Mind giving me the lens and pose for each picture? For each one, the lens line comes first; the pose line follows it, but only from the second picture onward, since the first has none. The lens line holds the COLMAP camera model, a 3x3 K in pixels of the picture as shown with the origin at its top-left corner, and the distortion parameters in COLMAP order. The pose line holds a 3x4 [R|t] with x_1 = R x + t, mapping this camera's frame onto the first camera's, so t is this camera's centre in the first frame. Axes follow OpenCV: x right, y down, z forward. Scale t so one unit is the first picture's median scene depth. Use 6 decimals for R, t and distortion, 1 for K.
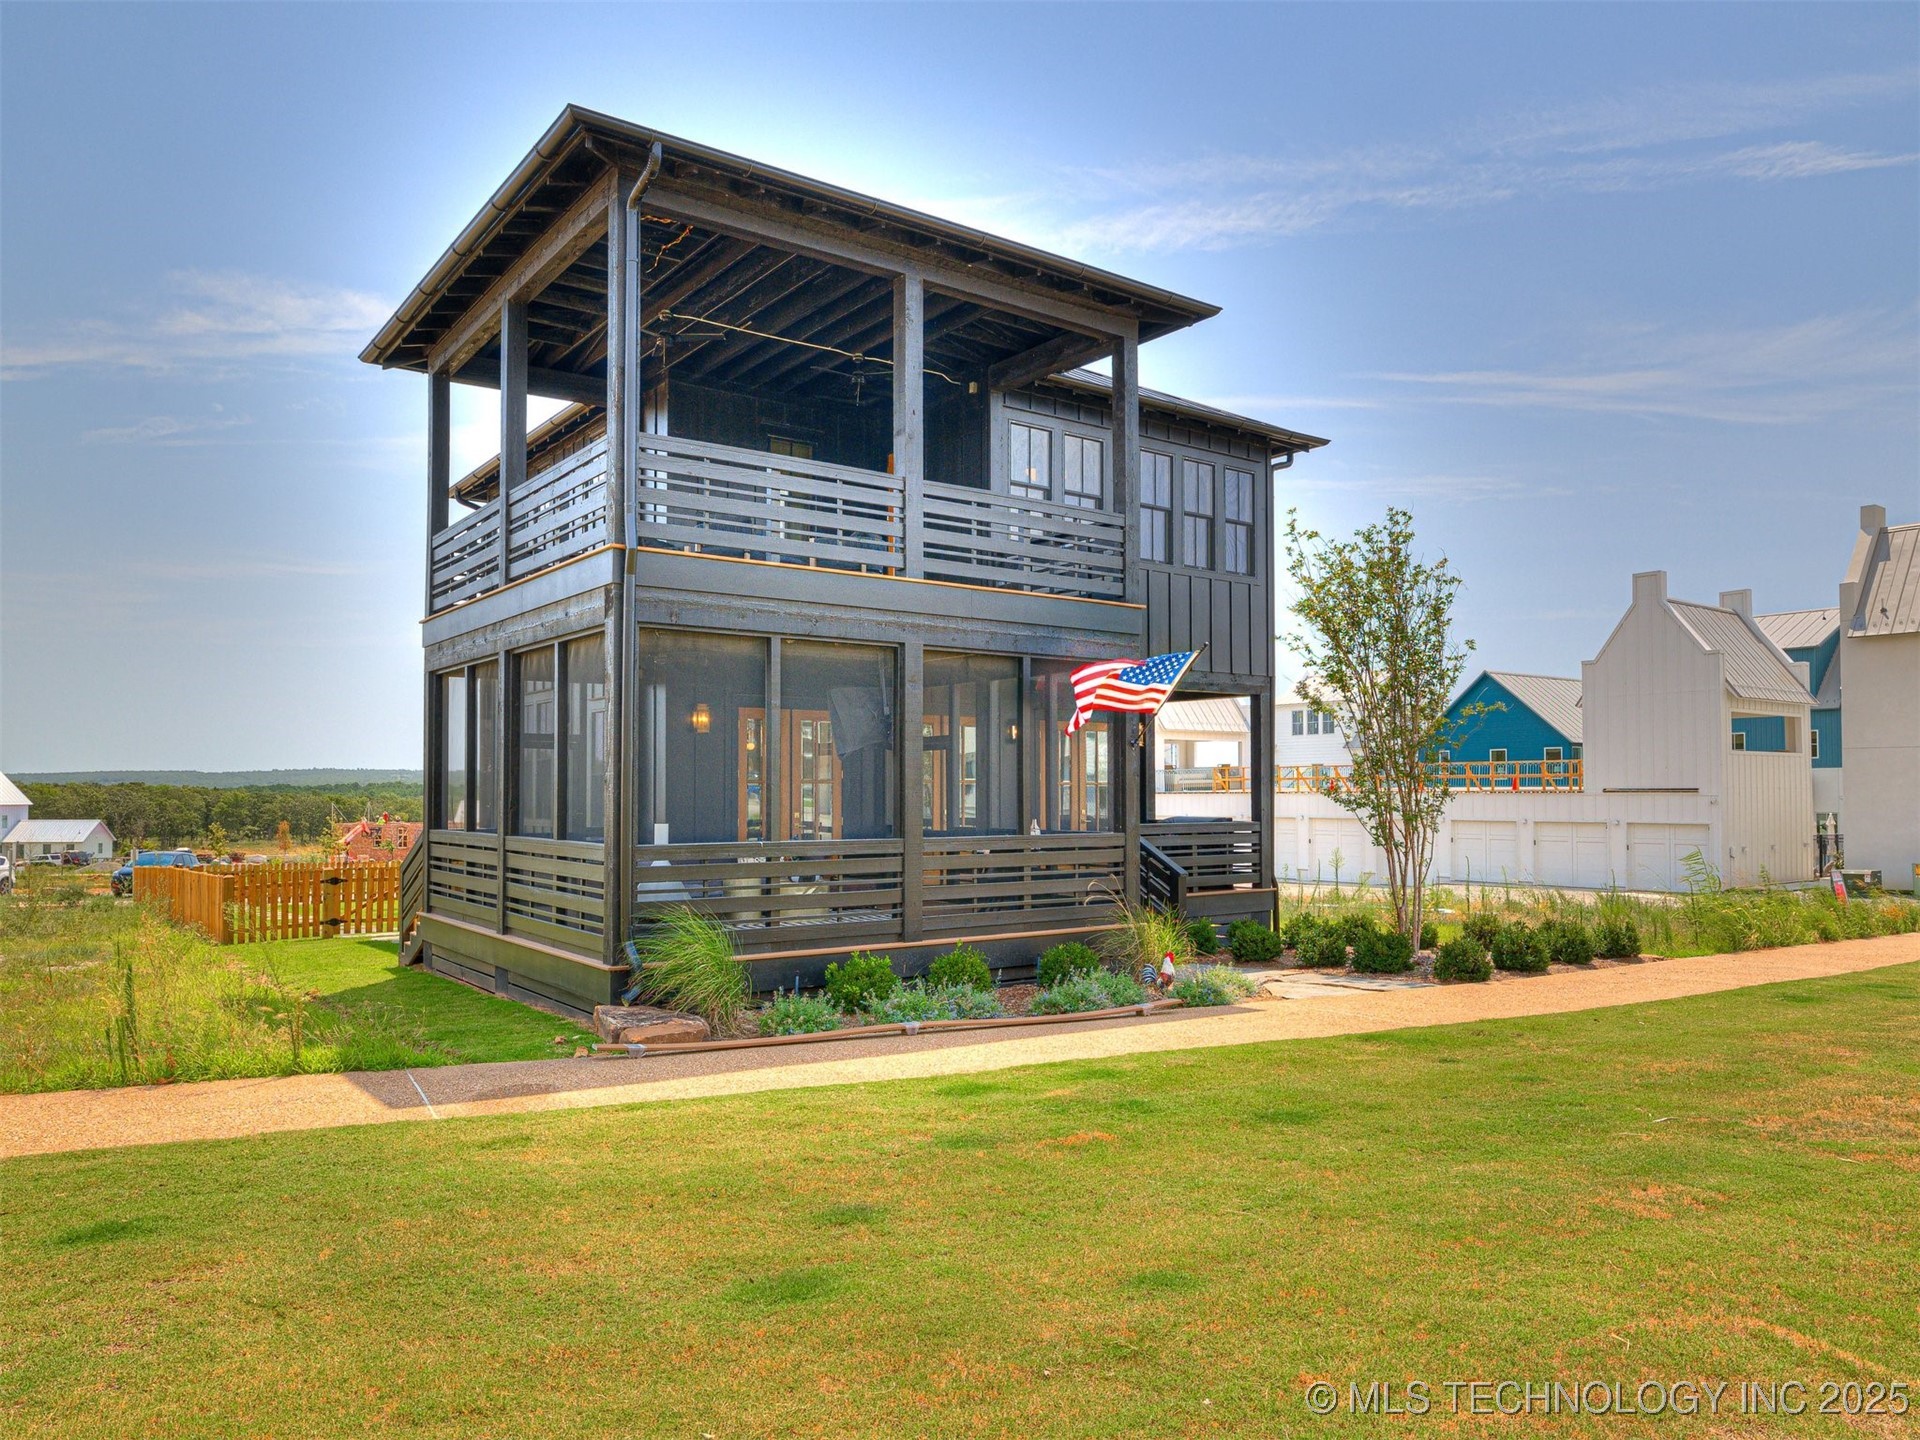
lens RADIAL K [[1364.9, 0, 960.0], [0, 1364.9, 720.0], [0, 0, 1]] dist [-0.008256, -0.001757]
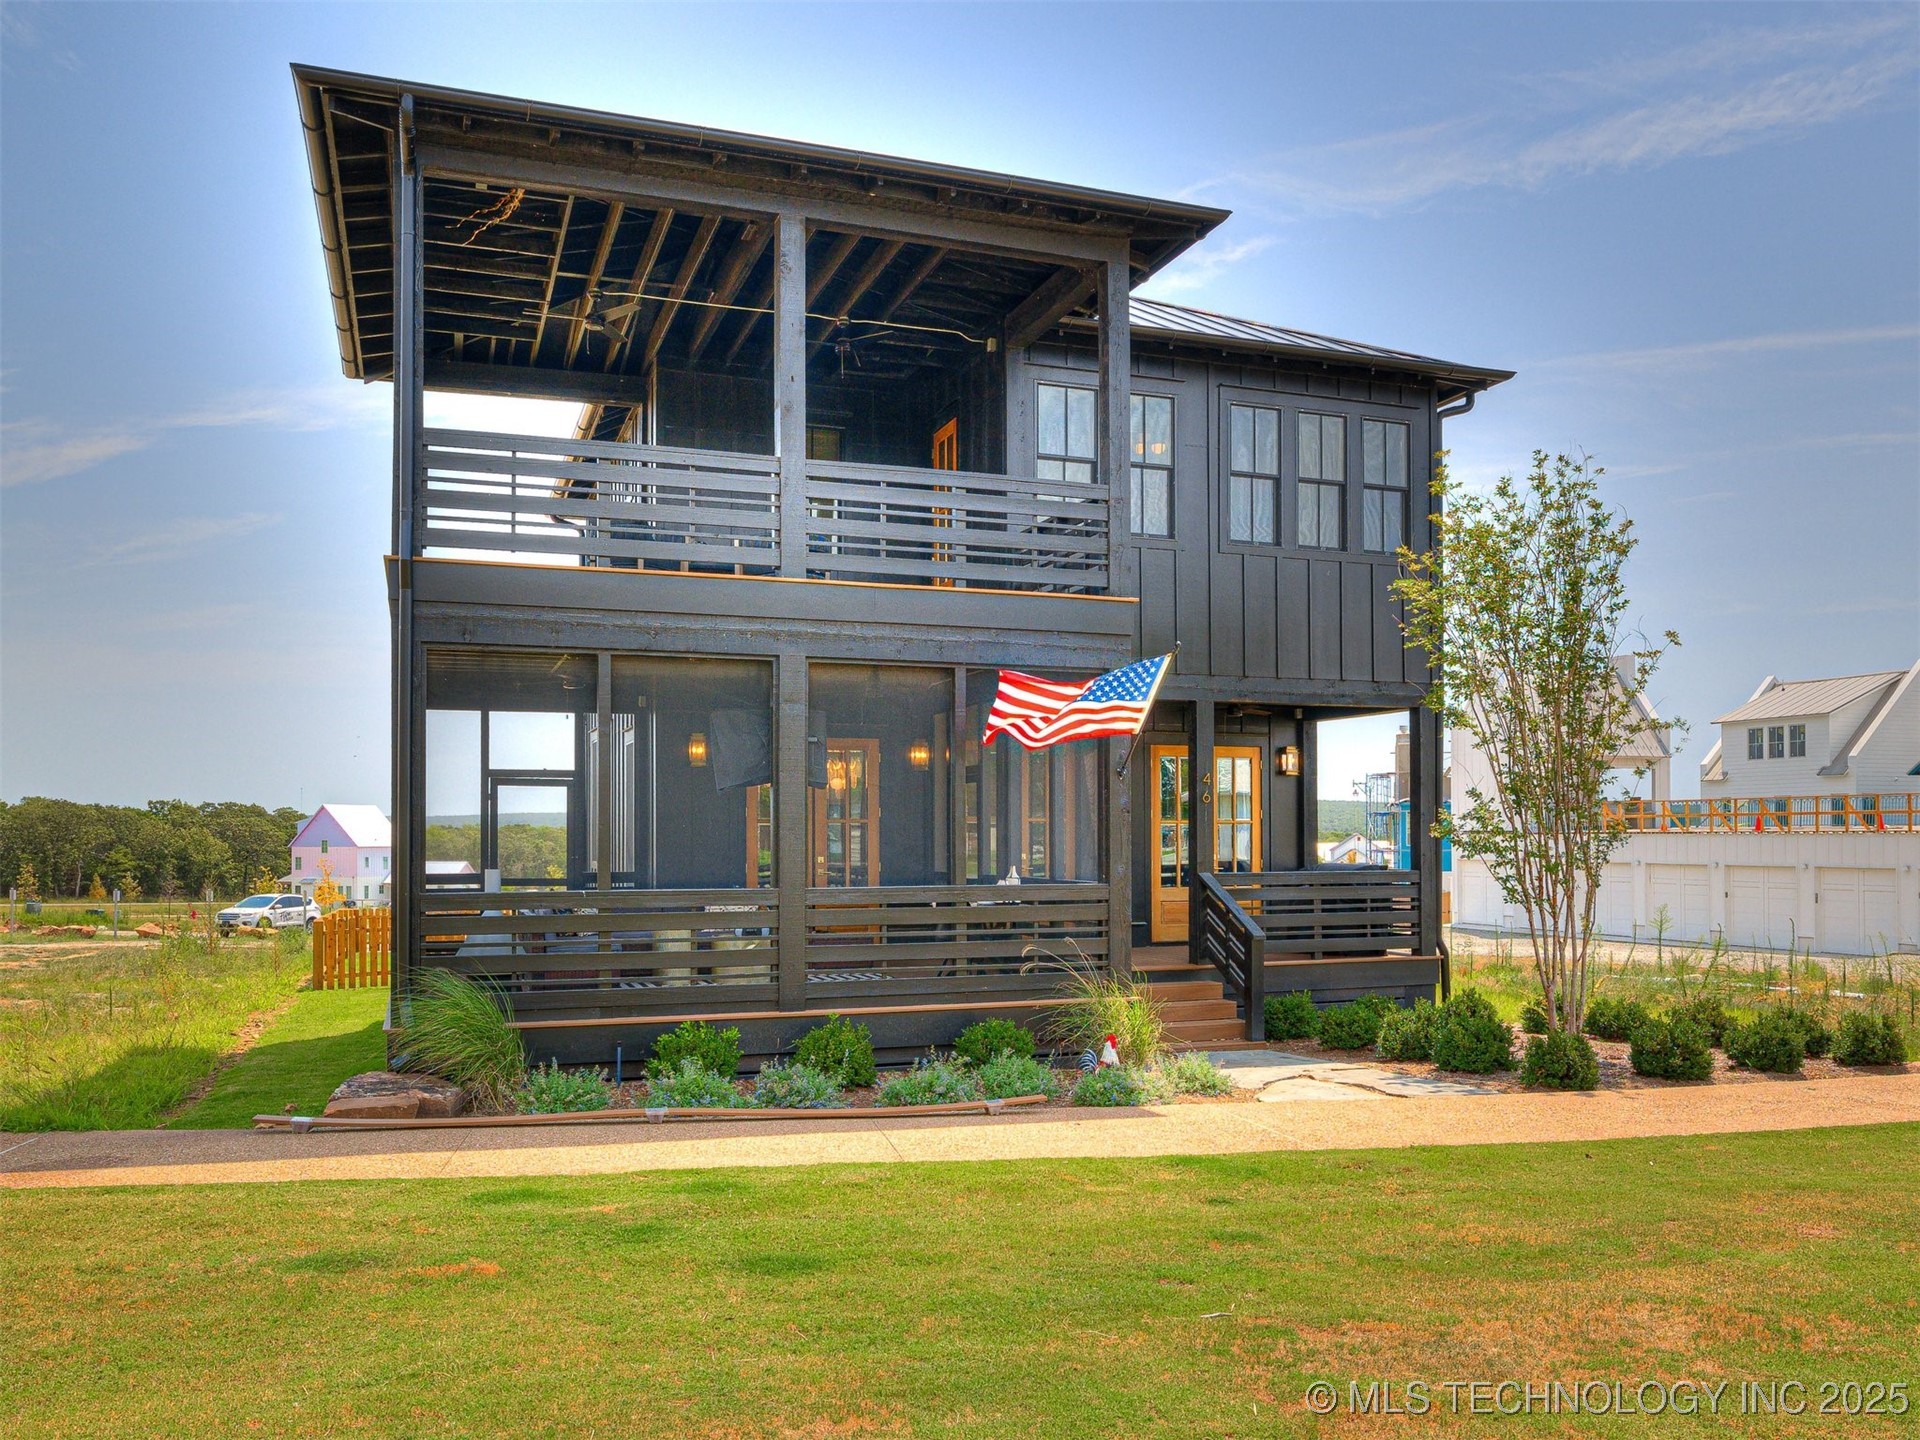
lens RADIAL K [[1522.8, 0, 947.1], [0, 1522.8, 787.8], [0, 0, 1]] dist [-0.008059, 0.008605]
pose [[0.954616, -0.009949, -0.297672, 0.278405], [0.016846, 0.999646, 0.020611, 0.006080], [0.297361, -0.024690, 0.954446, 0.111698]]
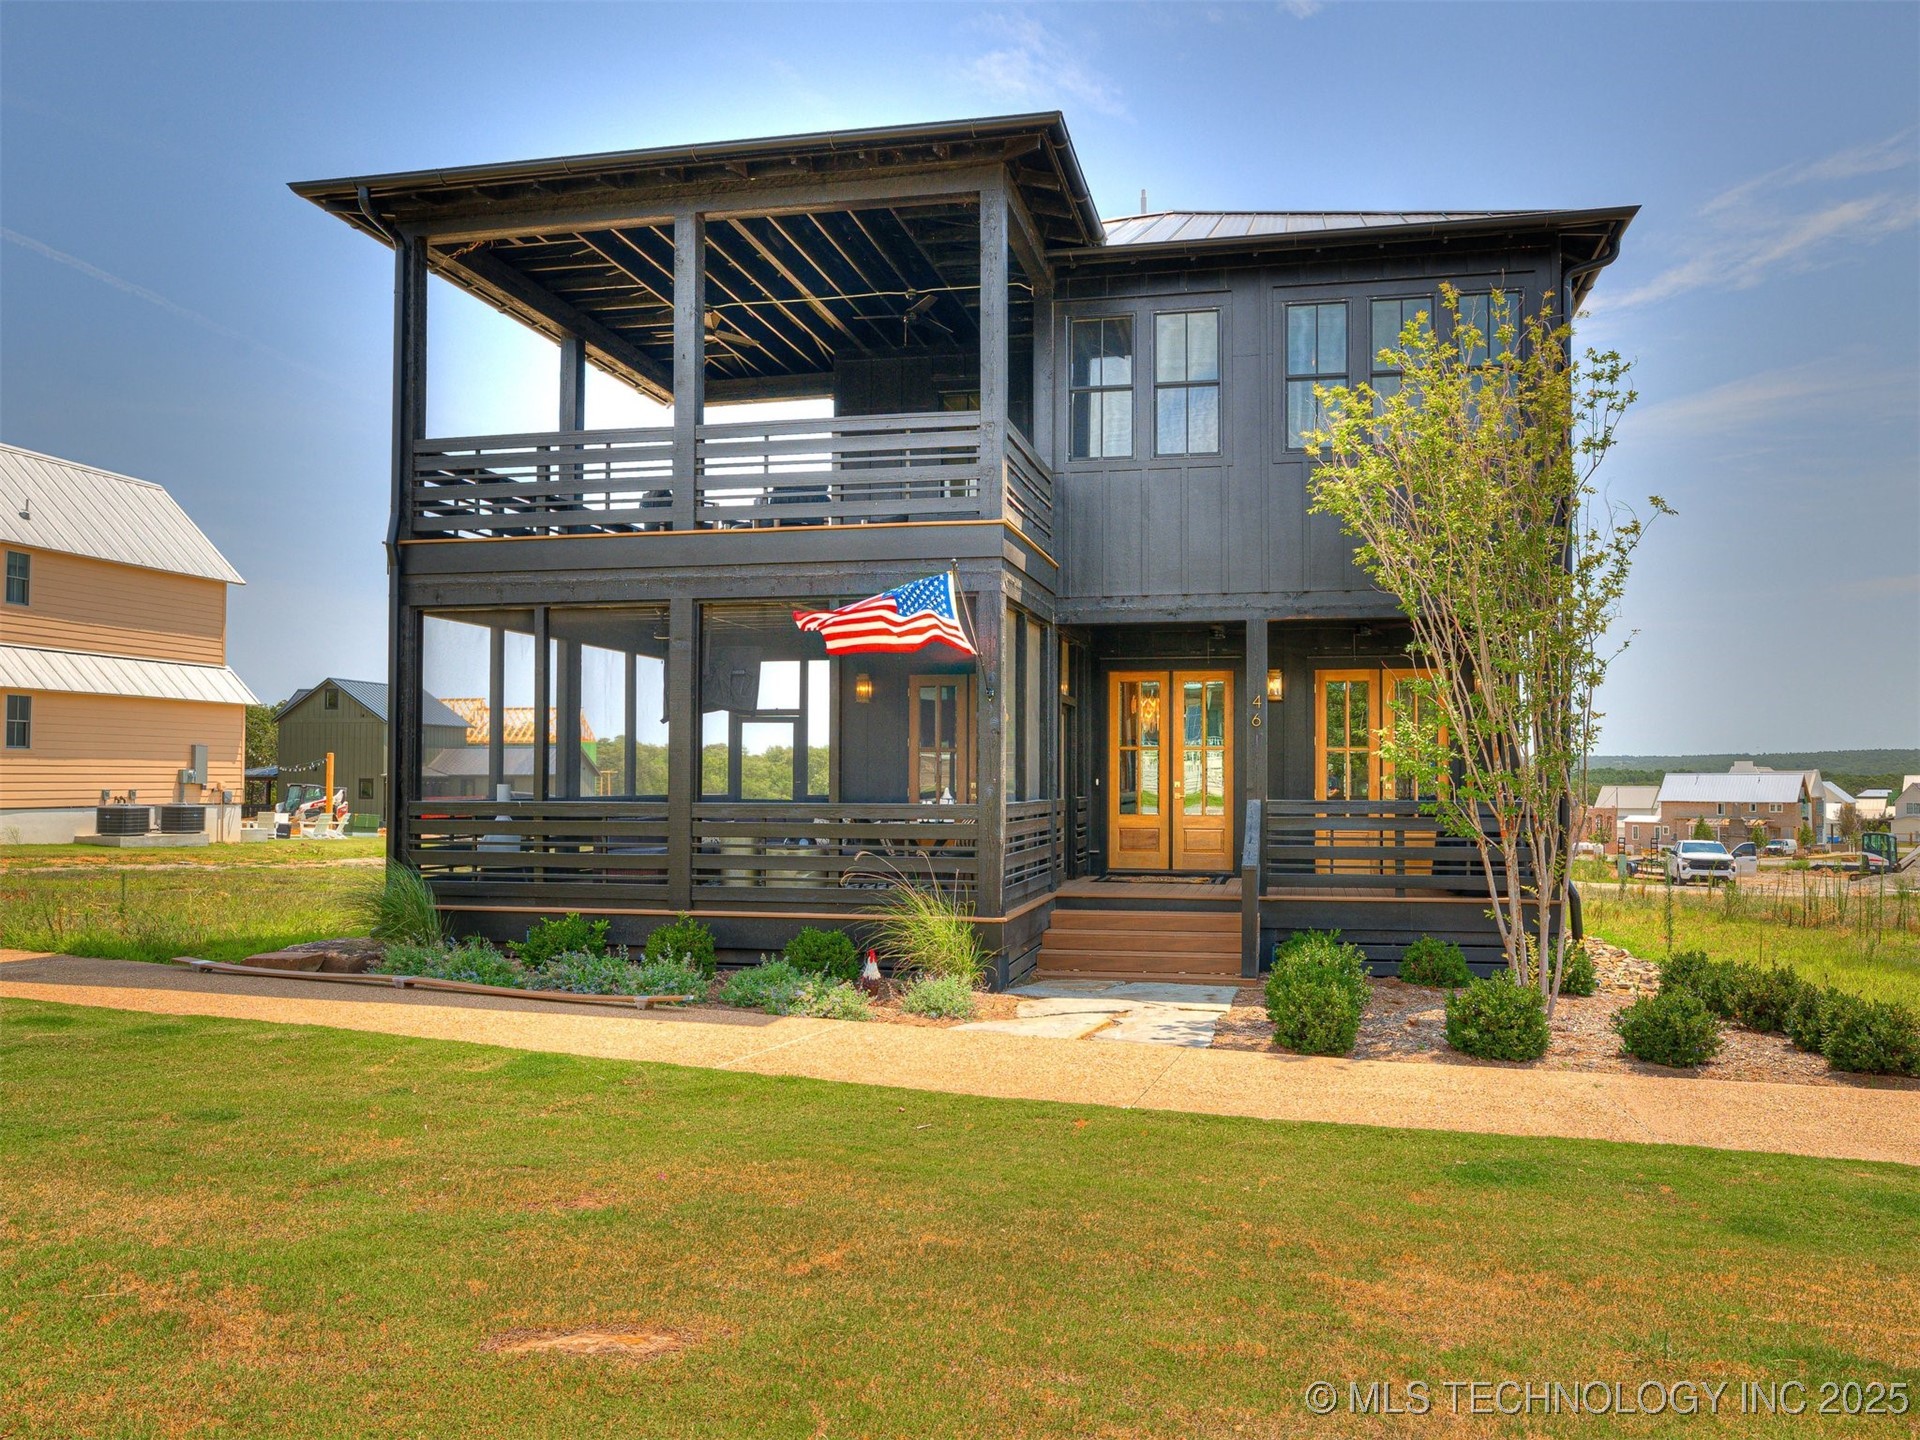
lens RADIAL K [[1325.6, 0, 968.2], [0, 1325.6, 730.0], [0, 0, 1]] dist [-0.000193, -0.000161]
pose [[0.666104, -0.024285, -0.745464, 0.656069], [0.036790, 0.999323, 0.000318, 0.035556], [0.744951, -0.027637, 0.666546, 0.438214]]
